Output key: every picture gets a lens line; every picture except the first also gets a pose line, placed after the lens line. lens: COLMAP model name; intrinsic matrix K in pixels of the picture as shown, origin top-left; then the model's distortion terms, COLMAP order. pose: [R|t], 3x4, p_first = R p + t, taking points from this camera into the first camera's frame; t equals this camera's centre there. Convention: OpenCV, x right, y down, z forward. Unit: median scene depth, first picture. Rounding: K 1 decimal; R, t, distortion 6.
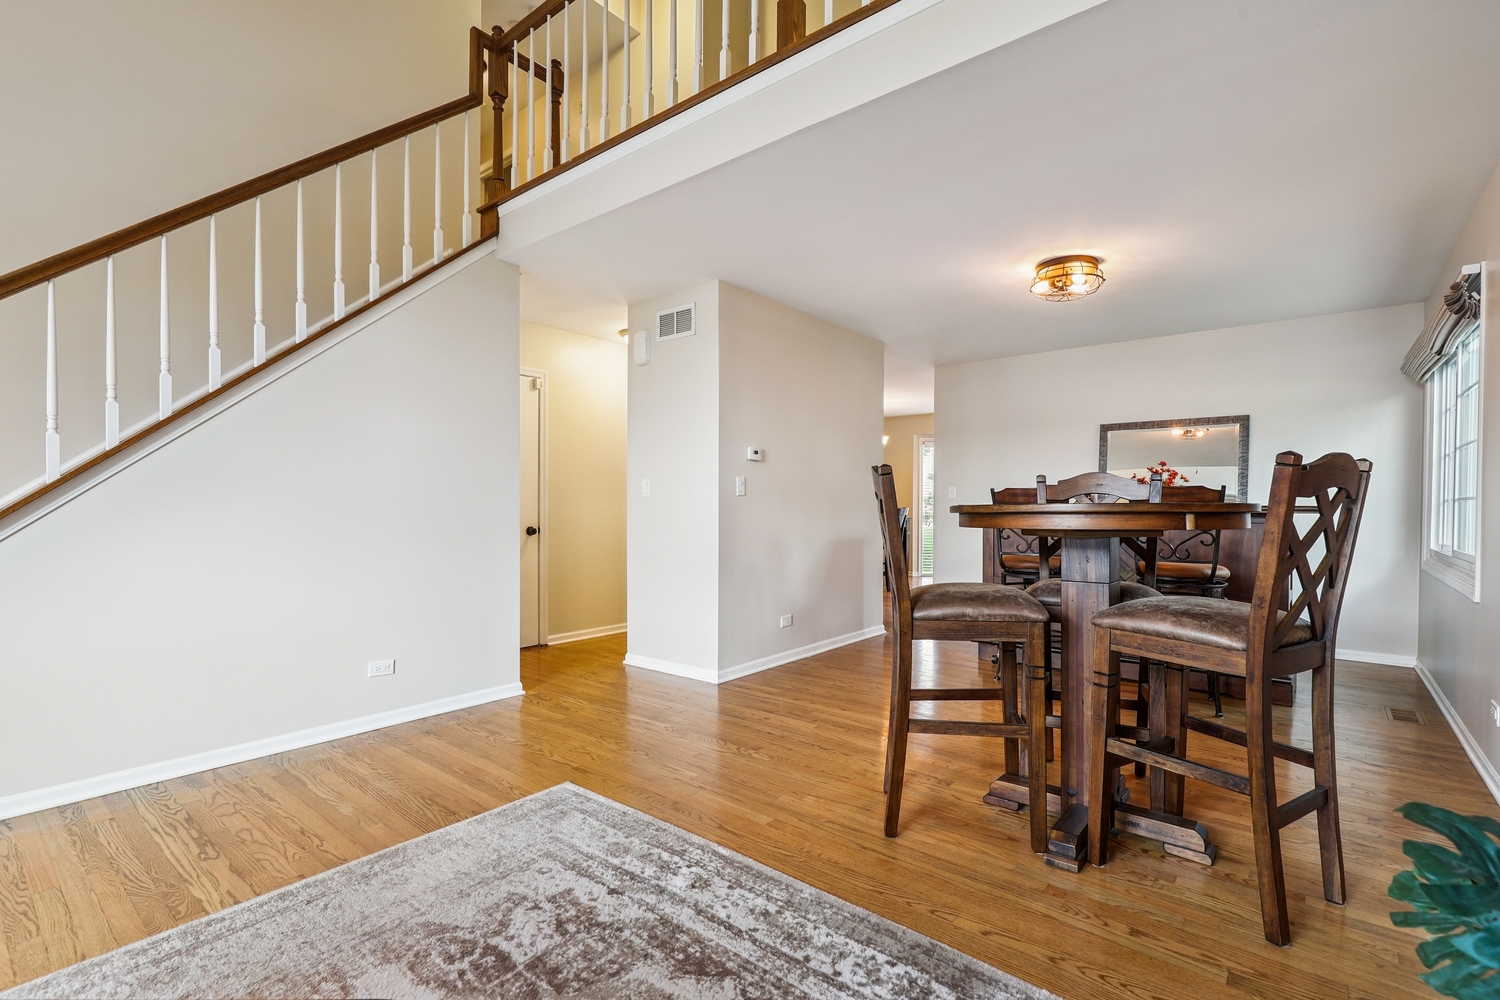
lens RADIAL K [[687.8, 0, 757.7], [0, 687.8, 501.4], [0, 0, 1]] dist [-0.000064, 0.000045]
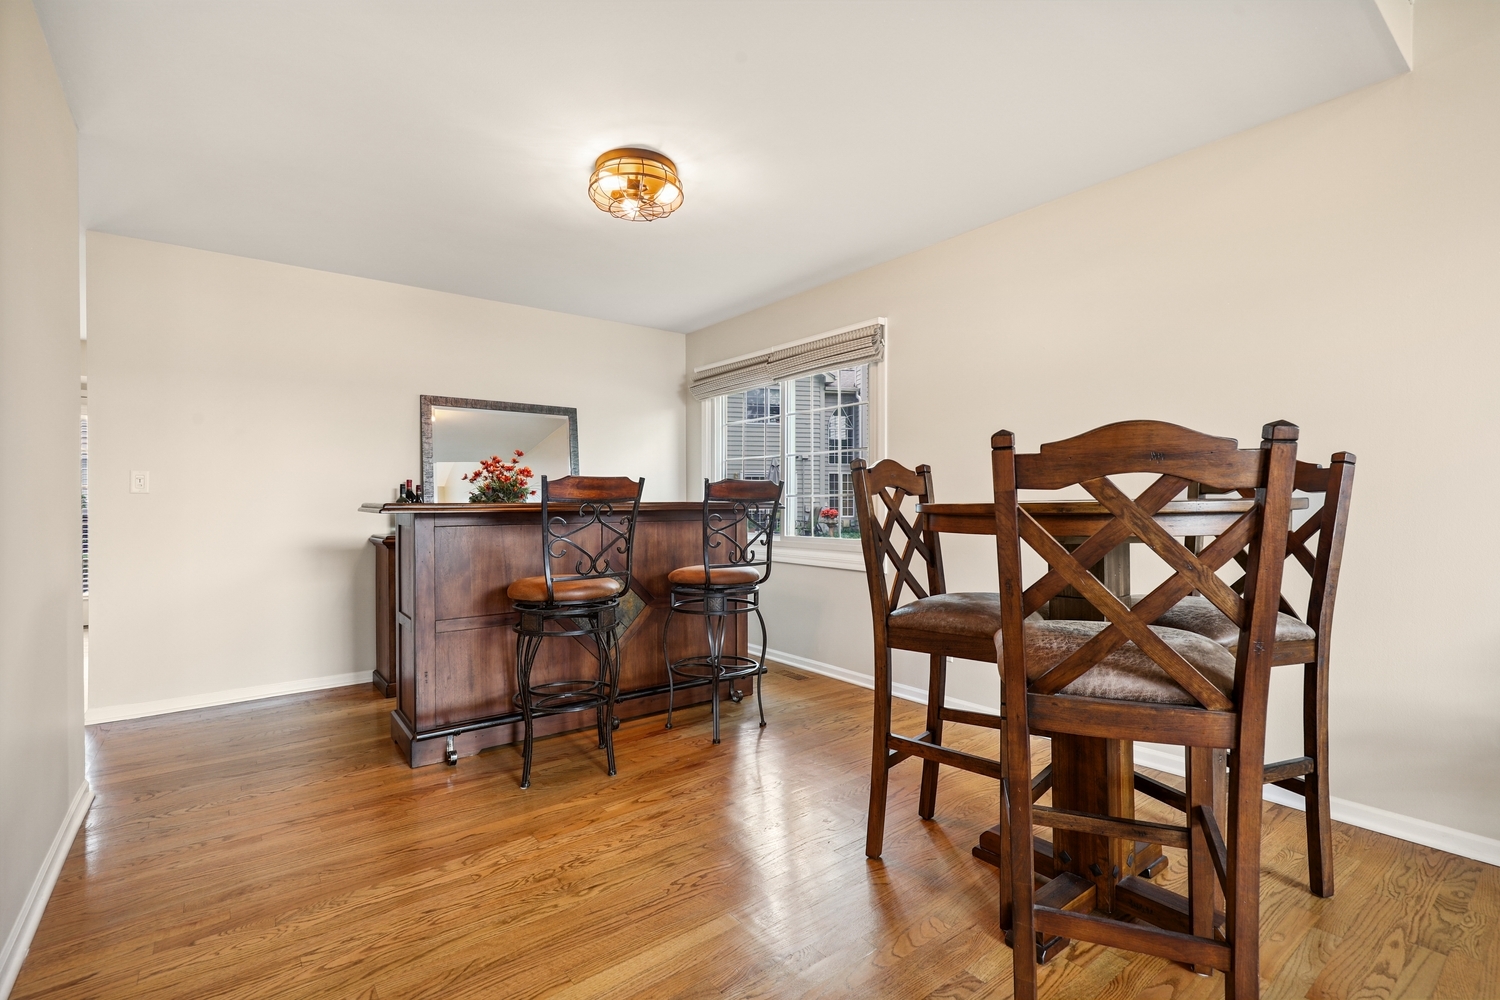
lens RADIAL K [[687.8, 0, 757.7], [0, 687.8, 501.4], [0, 0, 1]] dist [-0.000064, 0.000045]
pose [[0.214088, -0.005144, 0.976801, -0.218367], [0.002583, 0.999986, 0.004700, 0.001442], [-0.976811, 0.001517, 0.214098, 0.701024]]
